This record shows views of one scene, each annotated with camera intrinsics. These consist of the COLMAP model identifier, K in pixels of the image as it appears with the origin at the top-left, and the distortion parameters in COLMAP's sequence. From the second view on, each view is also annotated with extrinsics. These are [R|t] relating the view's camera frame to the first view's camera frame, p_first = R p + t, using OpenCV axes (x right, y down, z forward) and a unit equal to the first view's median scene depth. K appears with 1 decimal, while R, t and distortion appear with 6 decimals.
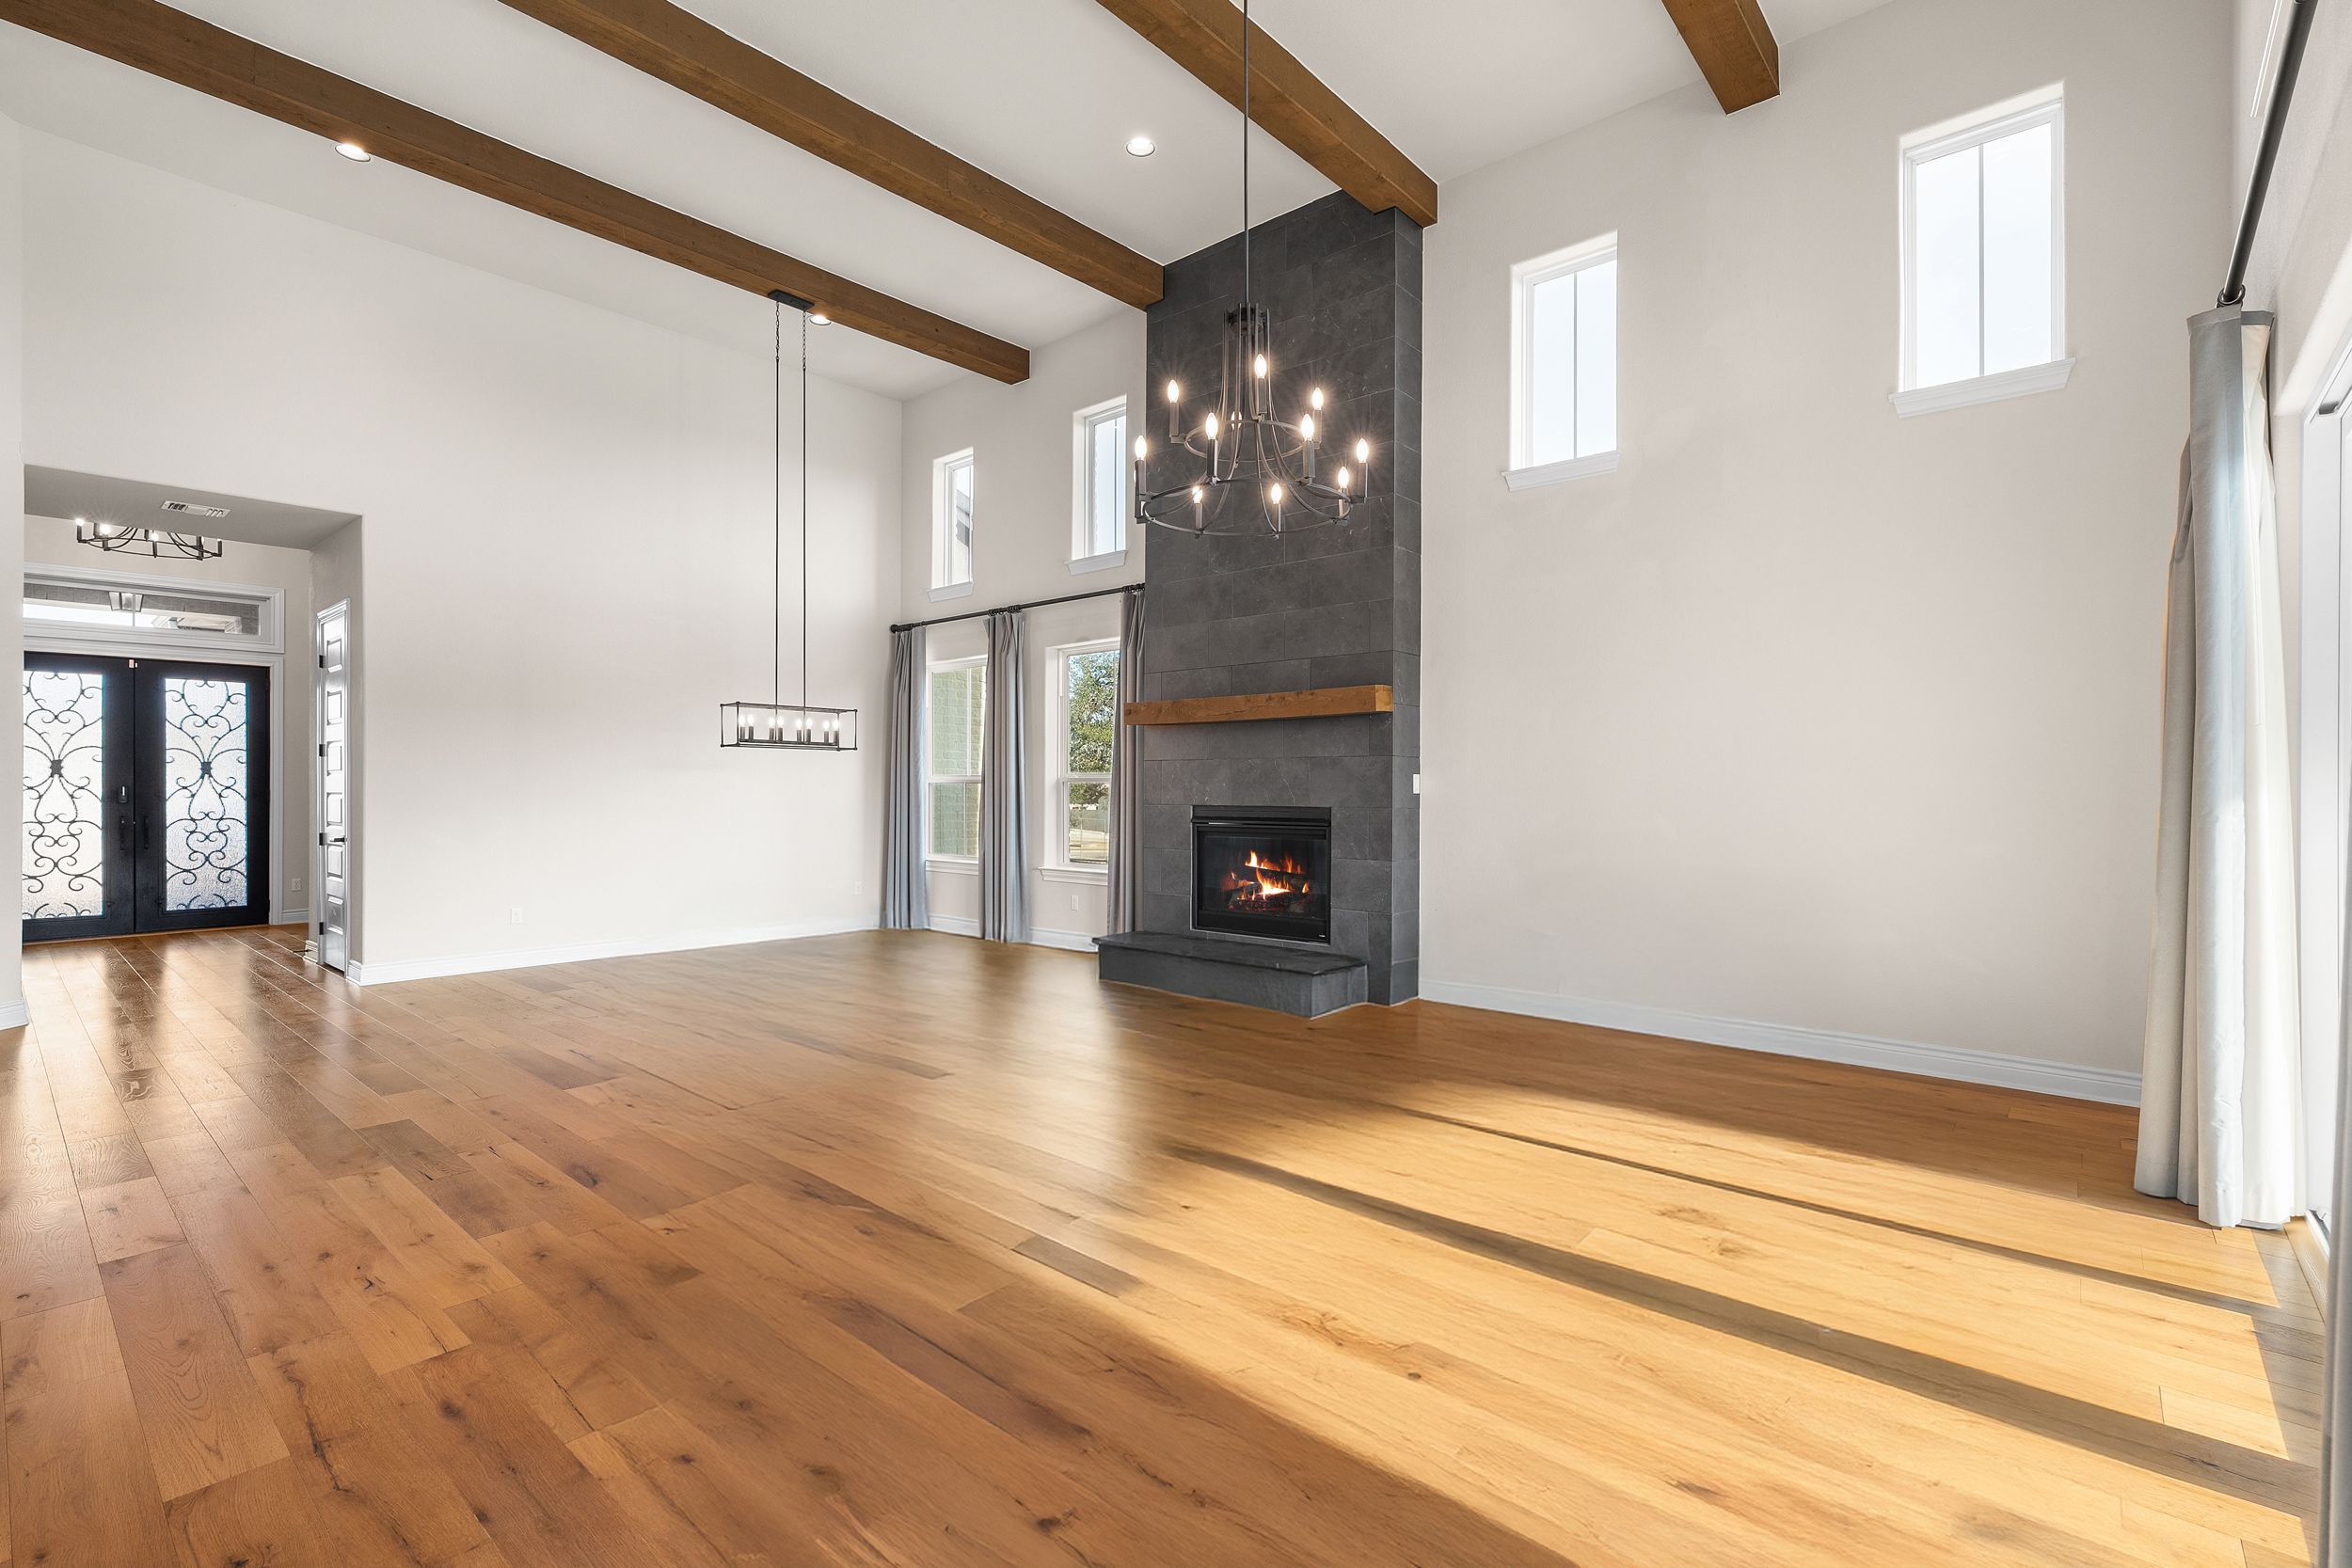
lens RADIAL K [[1060.8, 0, 1175.2], [0, 1060.8, 790.3], [0, 0, 1]] dist [-0.007605, 0.003047]
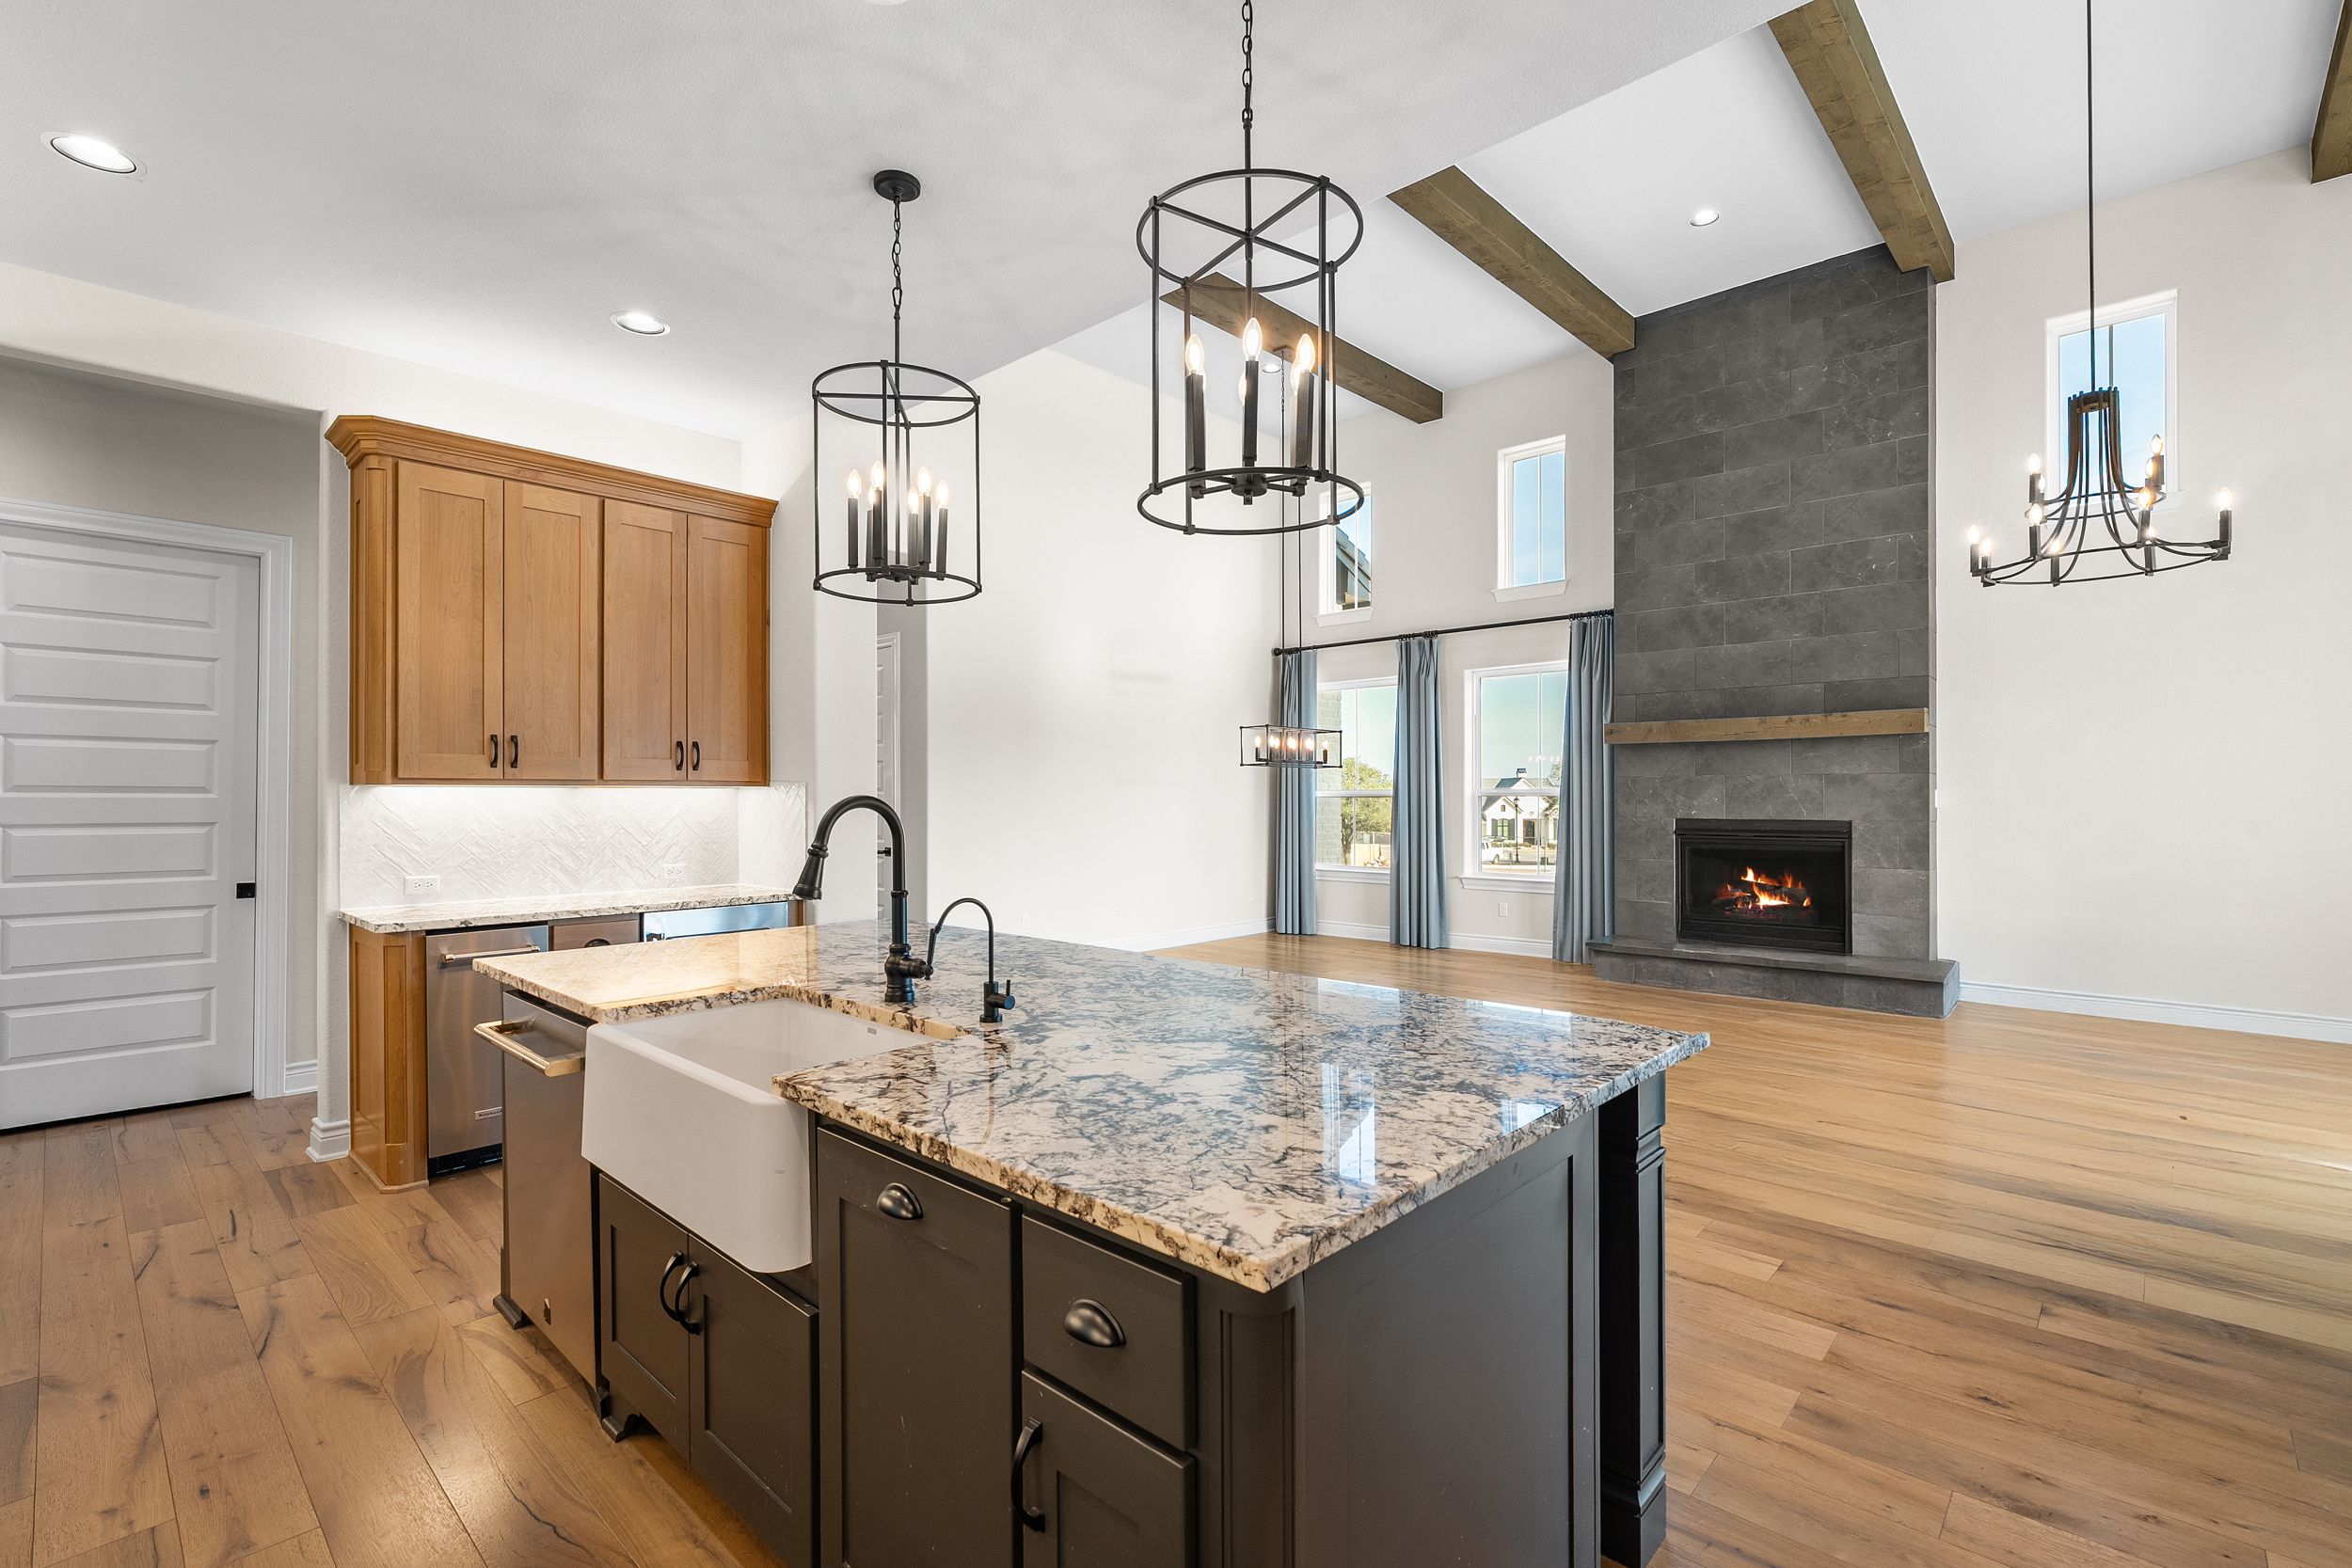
lens RADIAL K [[1060.8, 0, 1176.6], [0, 1060.8, 798.0], [0, 0, 1]] dist [-0.007605, 0.003047]
pose [[0.999617, -0.001106, -0.027648, -0.488340], [0.000961, 0.999986, -0.005244, -0.001721], [0.027654, 0.005216, 0.999604, -0.092245]]
